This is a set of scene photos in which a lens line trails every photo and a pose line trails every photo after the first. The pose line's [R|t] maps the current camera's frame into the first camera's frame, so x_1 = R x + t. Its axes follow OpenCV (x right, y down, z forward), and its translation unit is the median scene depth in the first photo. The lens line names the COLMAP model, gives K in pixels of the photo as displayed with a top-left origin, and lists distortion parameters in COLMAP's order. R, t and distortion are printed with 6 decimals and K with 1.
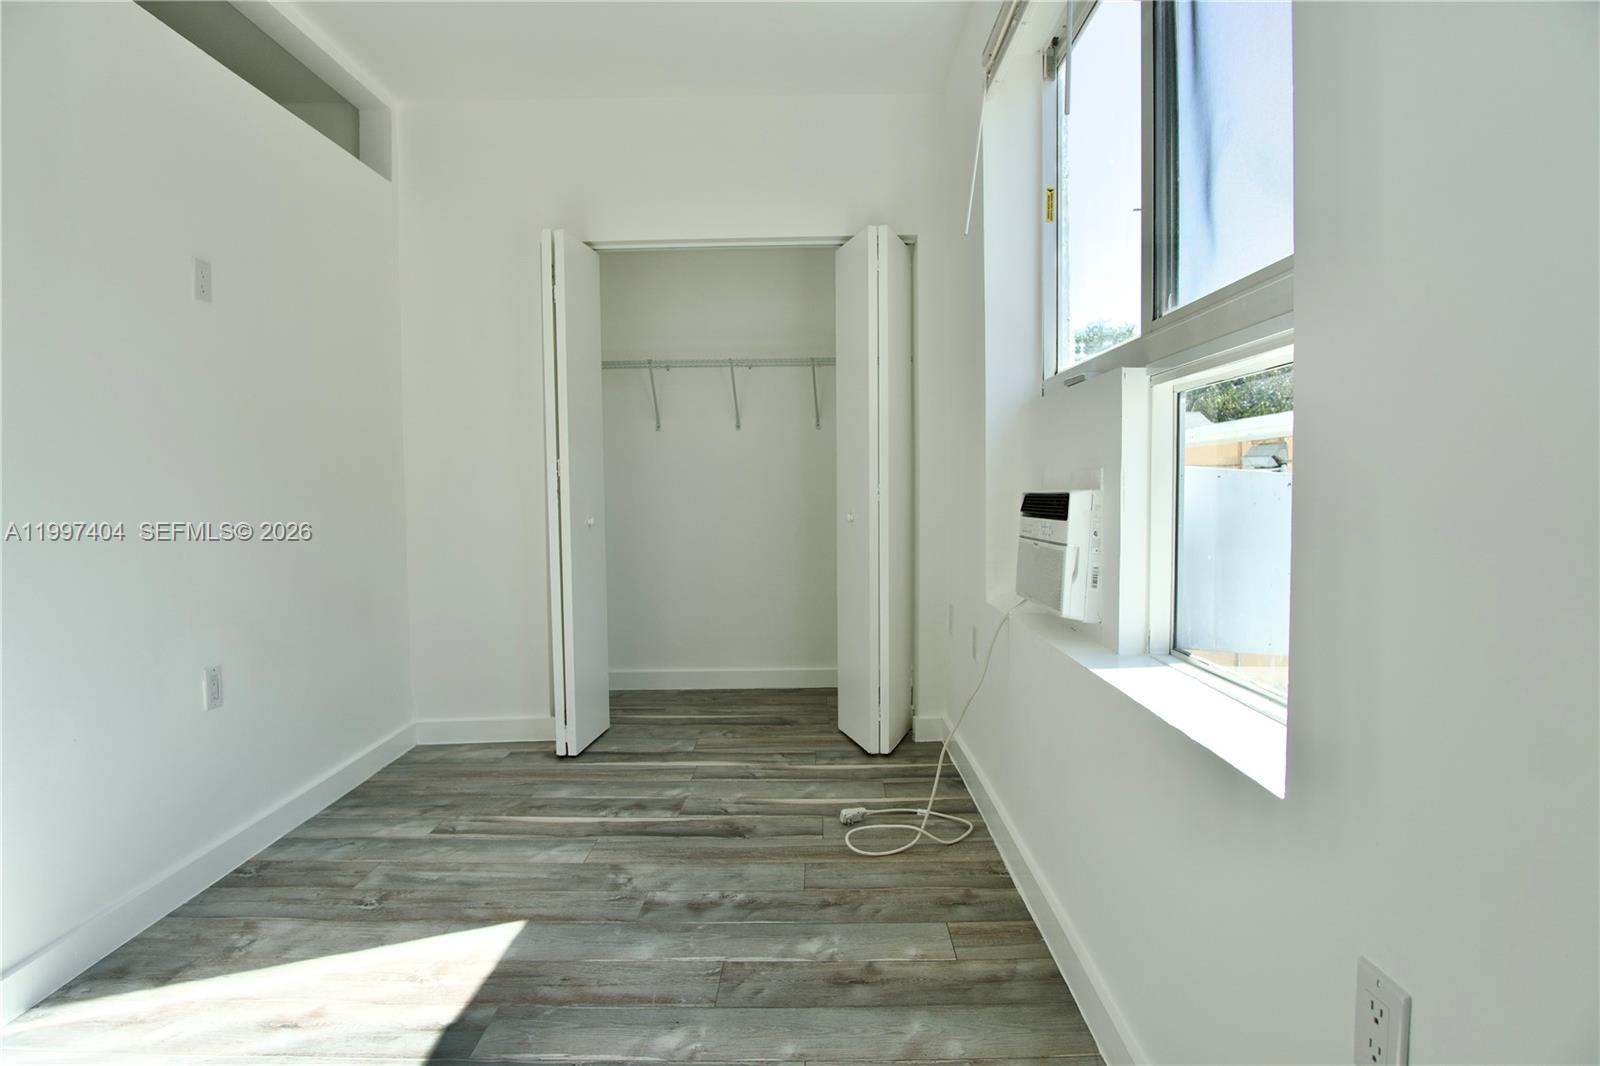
lens RADIAL K [[853.9, 0, 800.2], [0, 853.9, 529.0], [0, 0, 1]] dist [-0.033419, 0.009333]
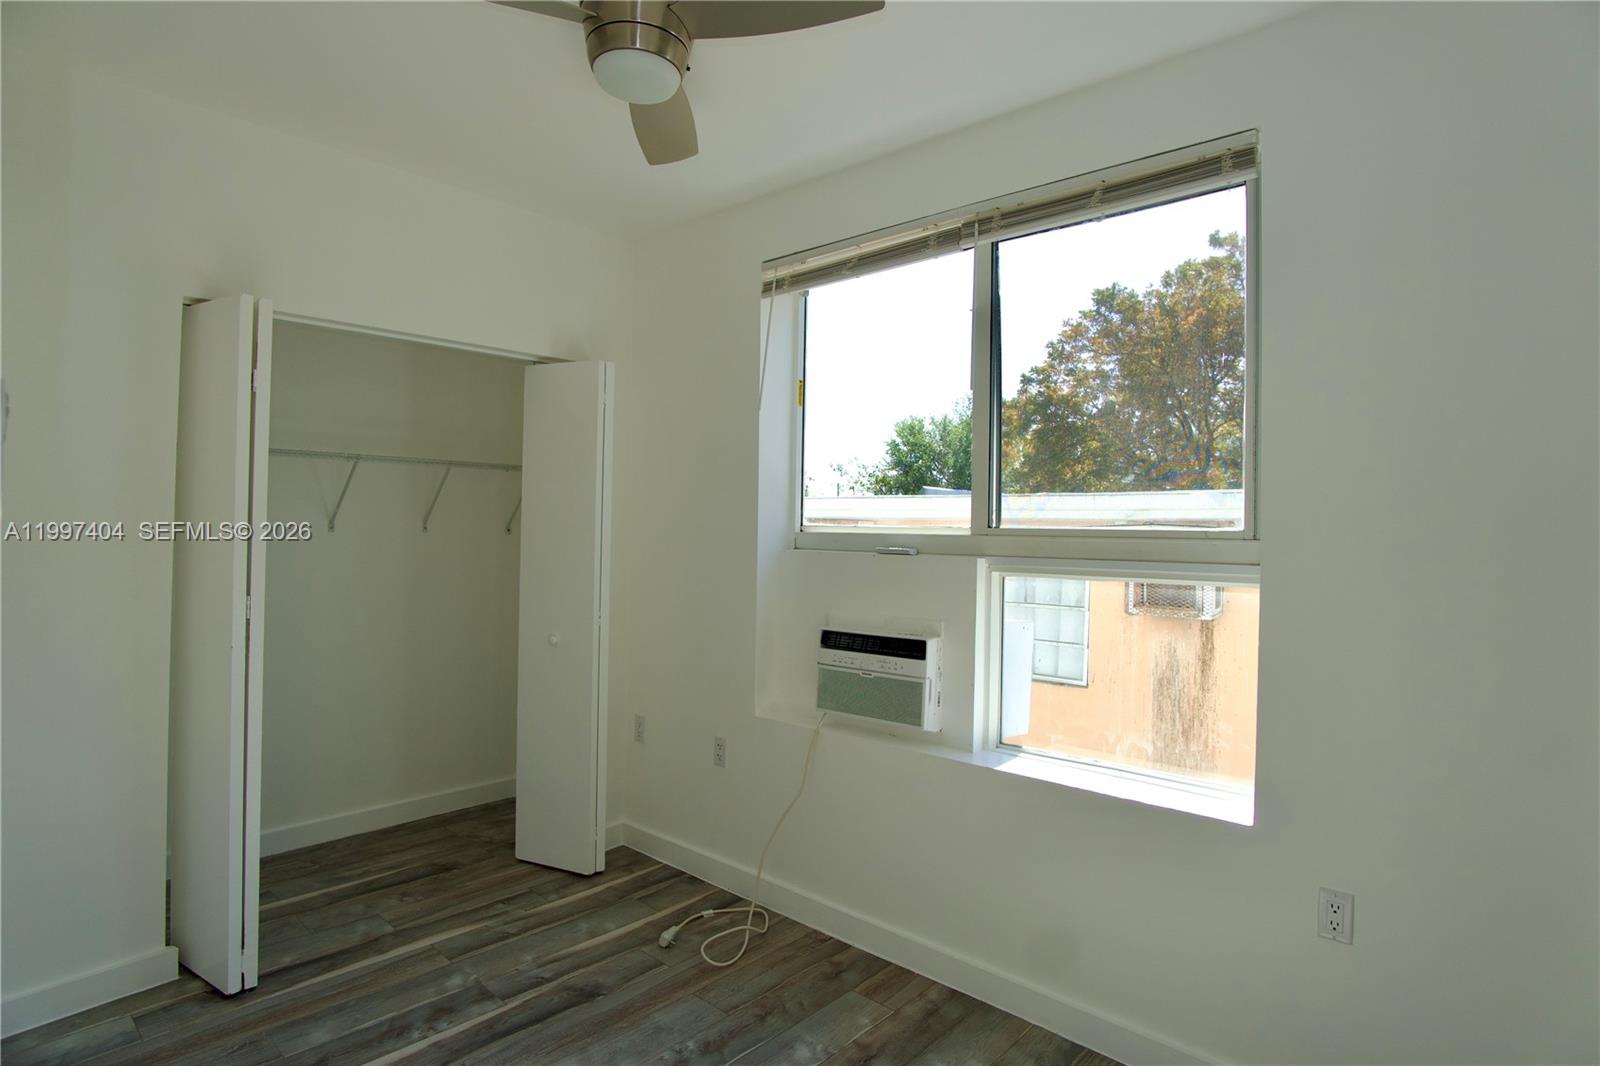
lens RADIAL K [[853.9, 0, 799.3], [0, 853.9, 533.1], [0, 0, 1]] dist [-0.033419, 0.009333]
pose [[0.656687, 0.020204, 0.753893, -0.588348], [0.013718, 0.999156, -0.038726, -0.112122], [-0.754039, 0.035772, 0.655855, 0.157200]]
